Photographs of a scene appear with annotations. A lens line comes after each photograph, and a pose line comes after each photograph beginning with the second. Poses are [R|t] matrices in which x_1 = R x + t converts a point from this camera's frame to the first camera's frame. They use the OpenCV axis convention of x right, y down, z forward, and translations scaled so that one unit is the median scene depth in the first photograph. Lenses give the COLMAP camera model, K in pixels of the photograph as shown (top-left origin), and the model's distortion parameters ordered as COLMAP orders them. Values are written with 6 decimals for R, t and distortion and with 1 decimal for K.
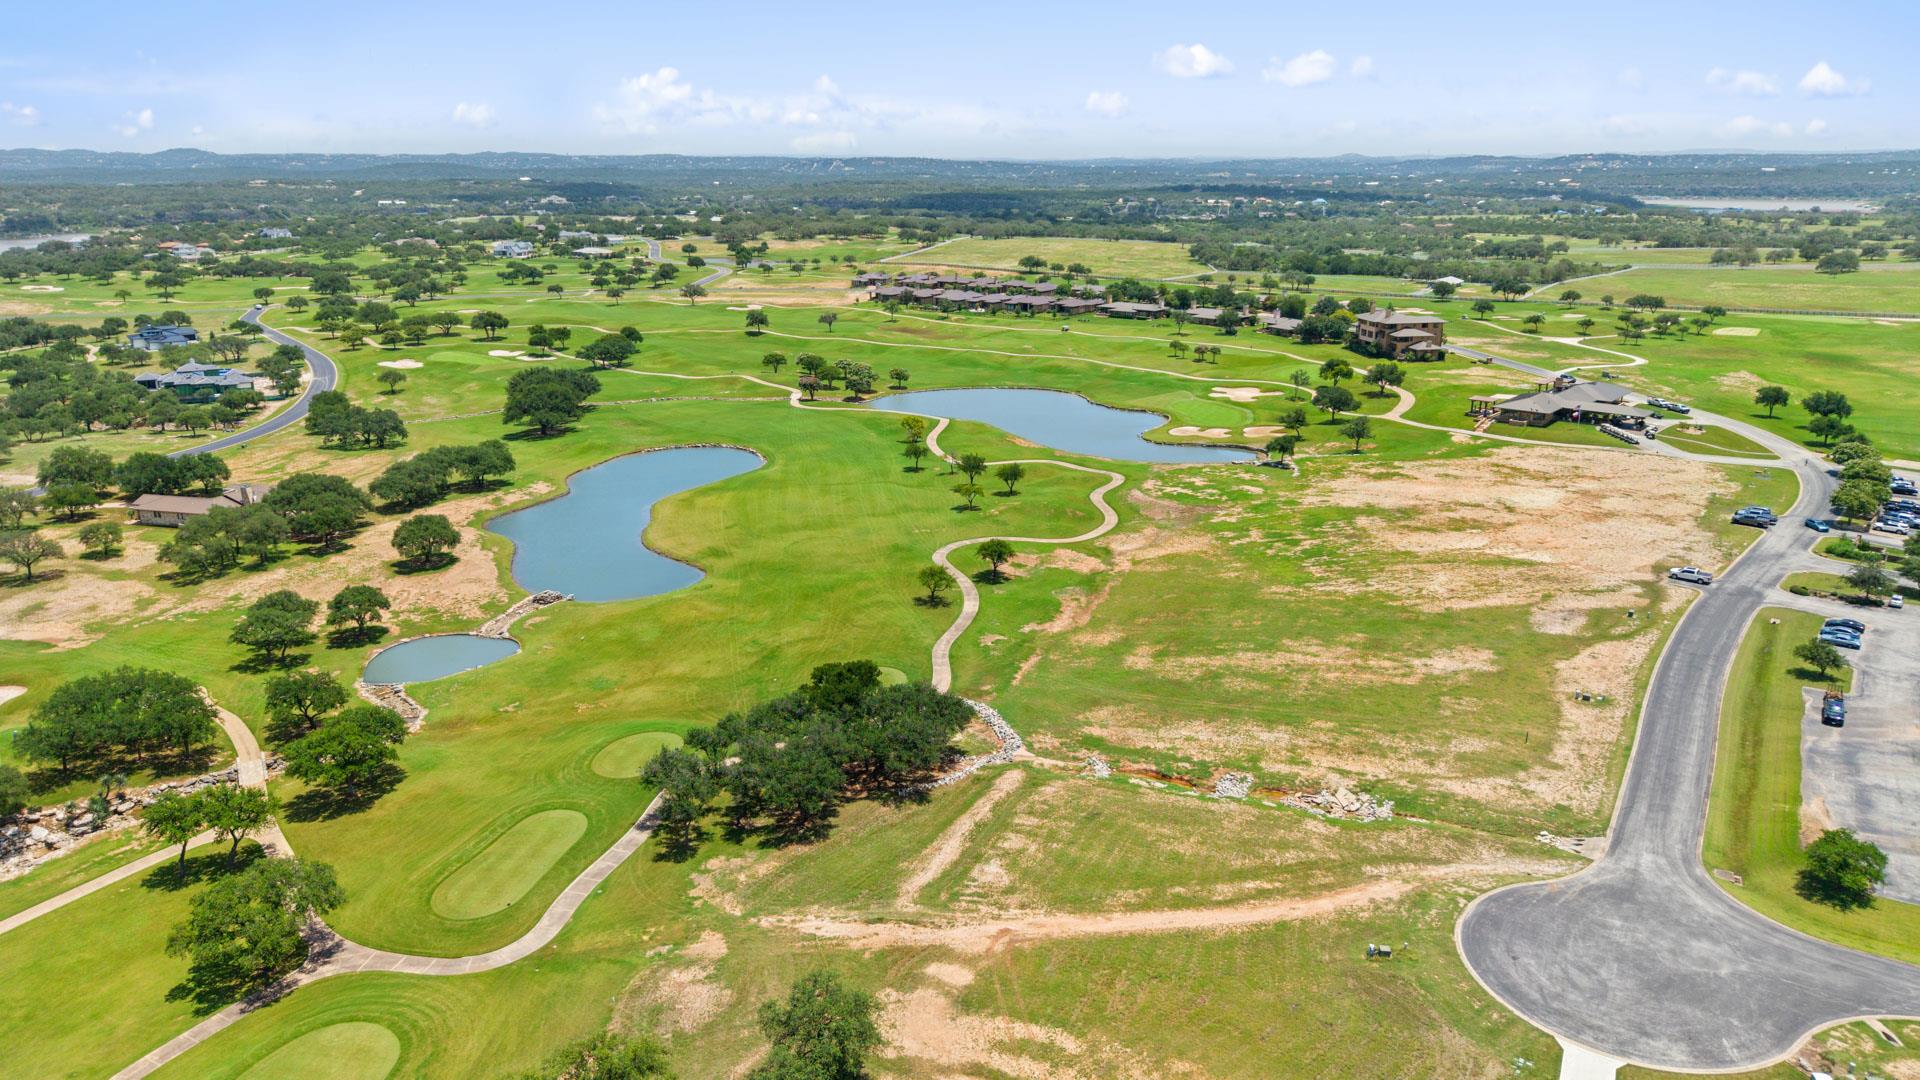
lens RADIAL K [[1311.3, 0, 959.1], [0, 1311.3, 536.8], [0, 0, 1]] dist [0.001830, 0.006659]
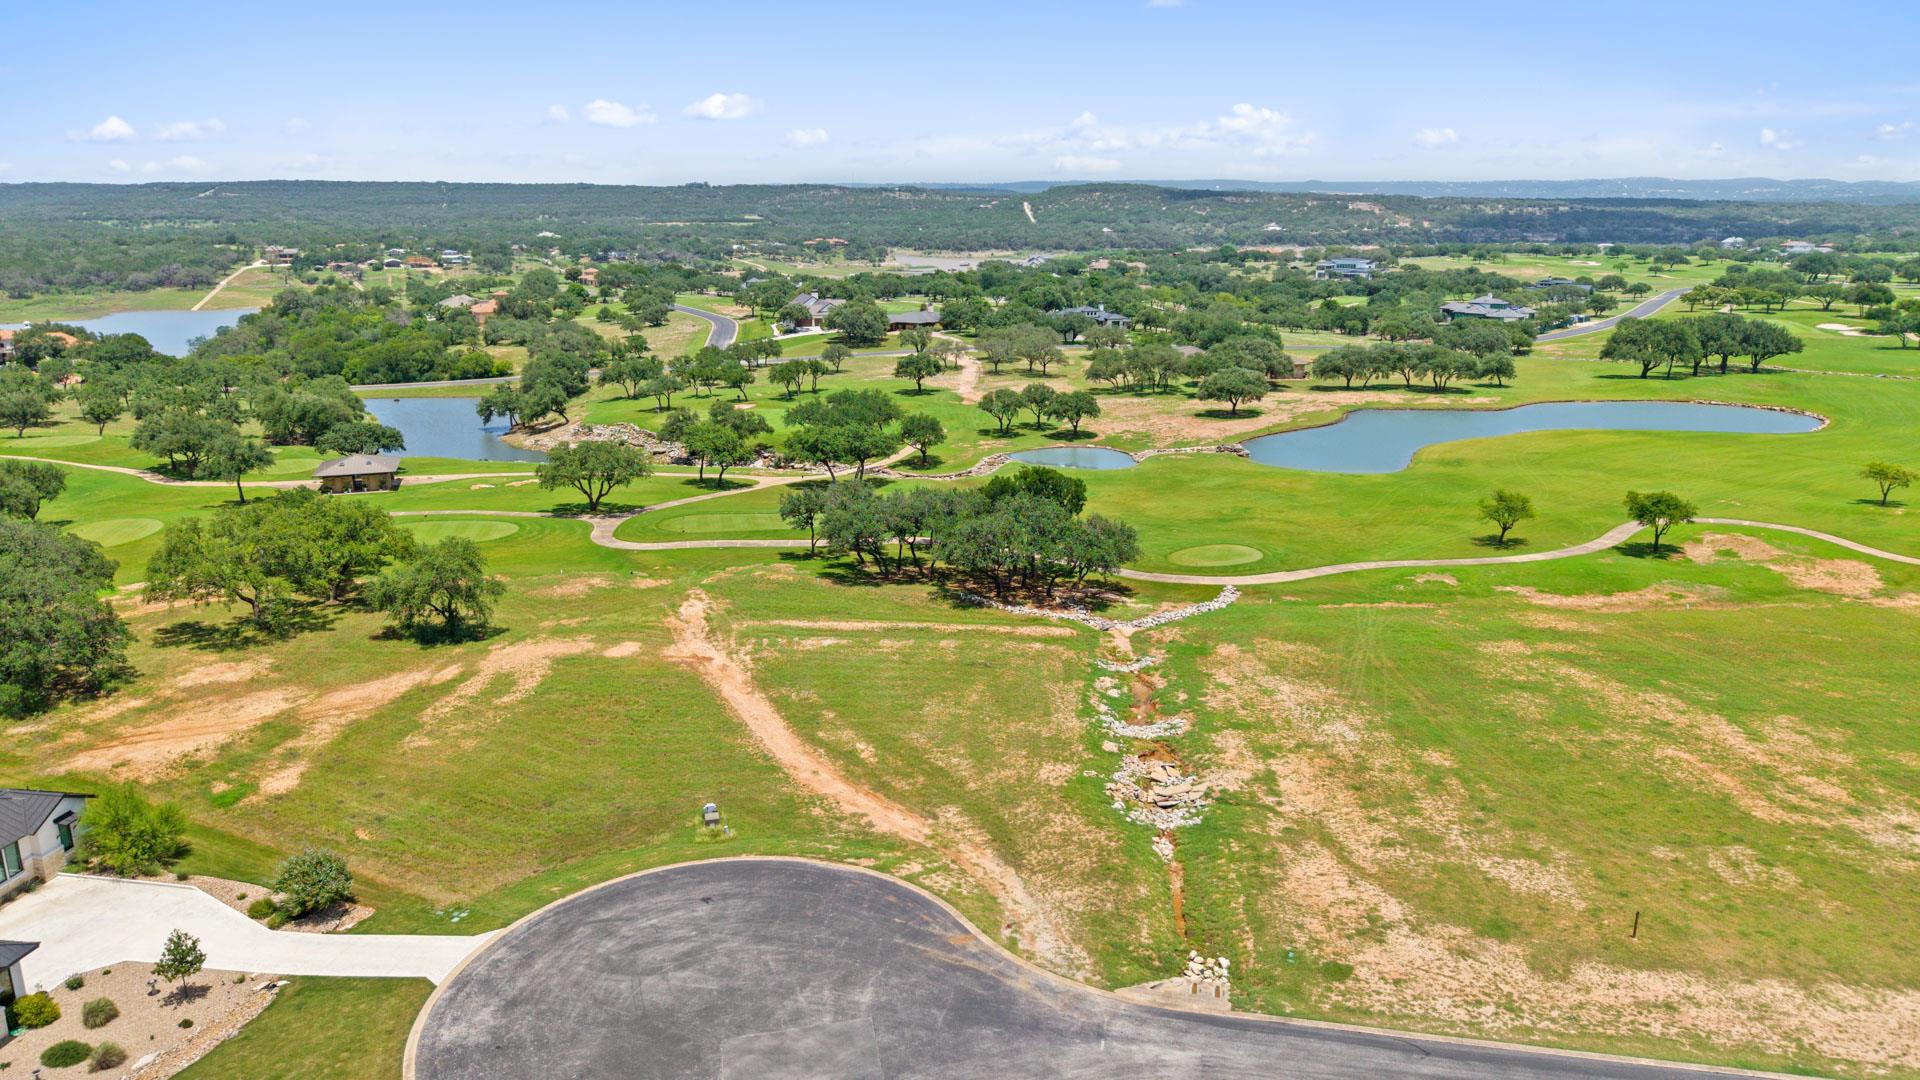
lens RADIAL K [[1311.3, 0, 946.6], [0, 1311.3, 541.3], [0, 0, 1]] dist [0.001830, 0.006659]
pose [[0.340961, 0.243104, -0.908100, 0.176171], [-0.266414, 0.951370, 0.154658, 0.006833], [0.901537, 0.189198, 0.389147, 0.150085]]
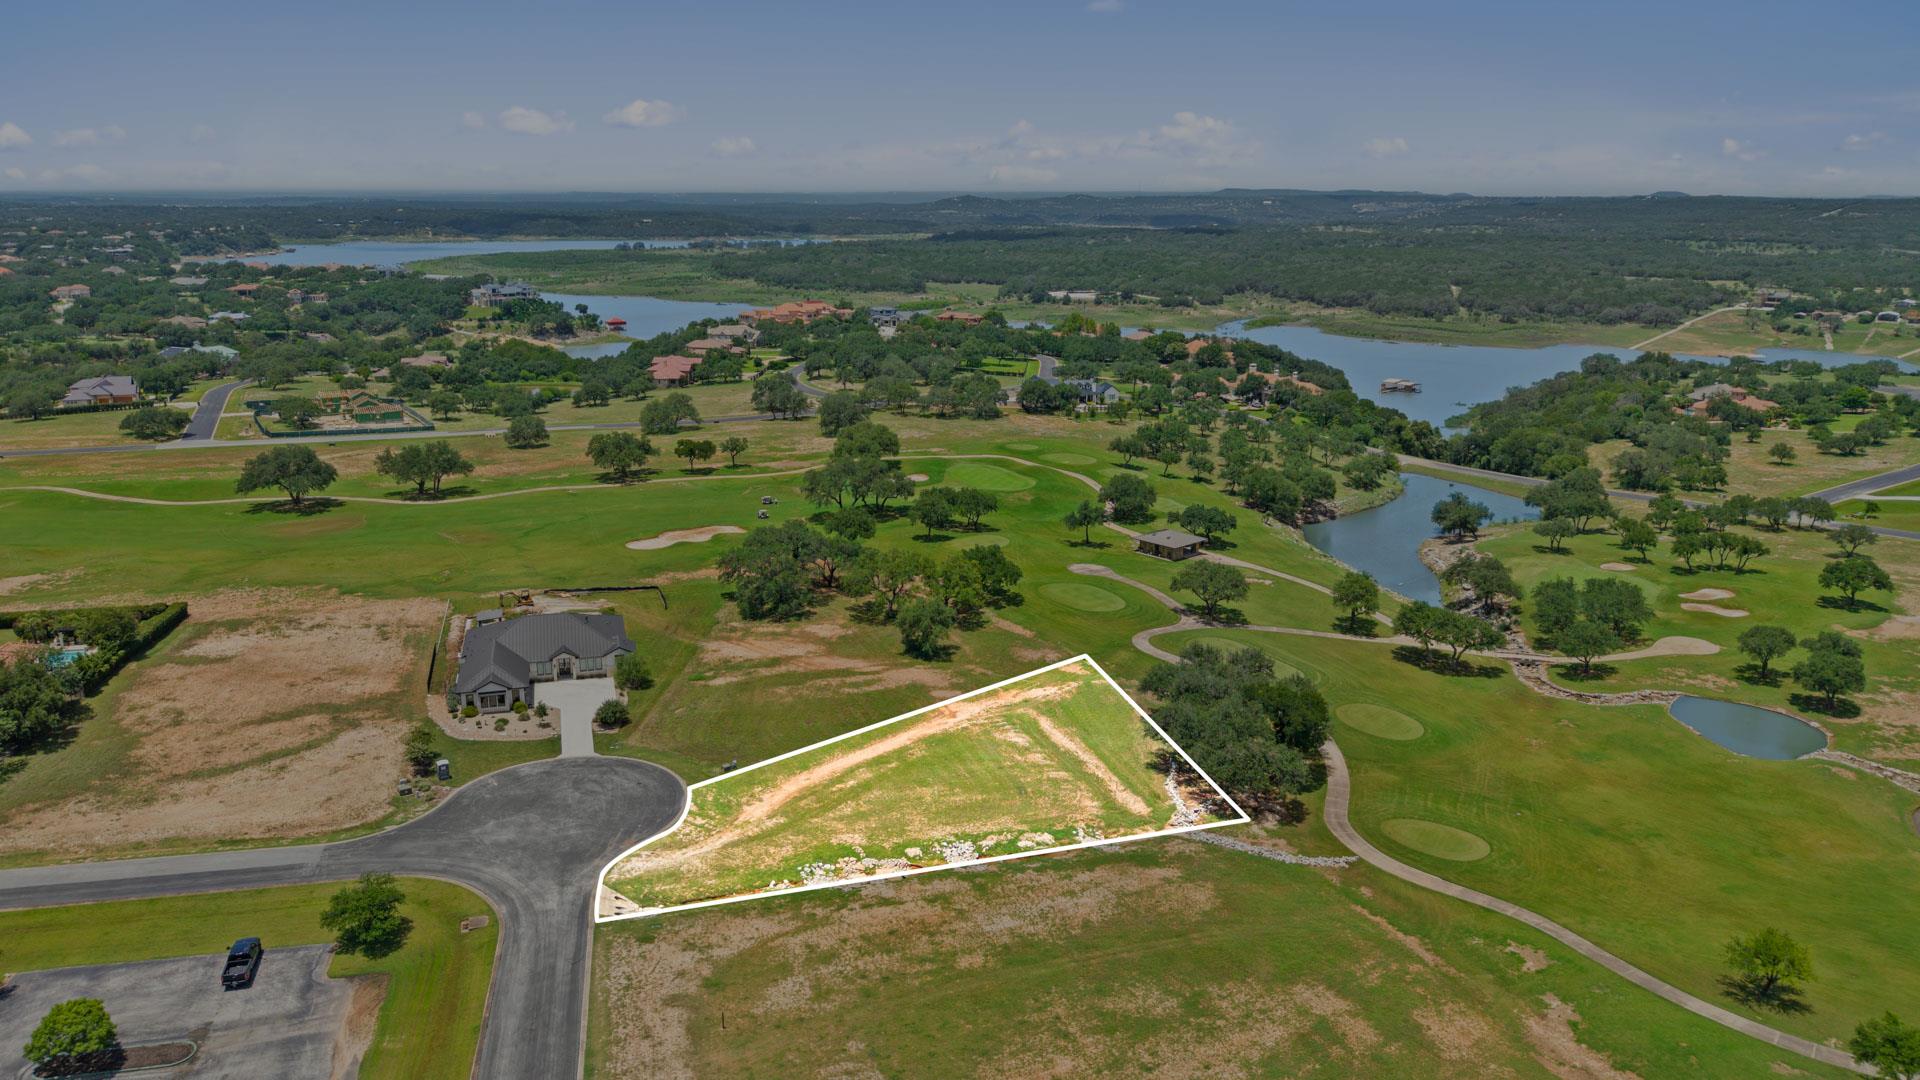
lens RADIAL K [[1311.3, 0, 959.2], [0, 1311.3, 541.6], [0, 0, 1]] dist [0.001830, 0.006659]
pose [[-0.707191, 0.182906, -0.682954, 0.190683], [-0.209482, 0.868380, 0.449482, -0.100461], [0.675276, 0.460936, -0.575795, 0.337630]]
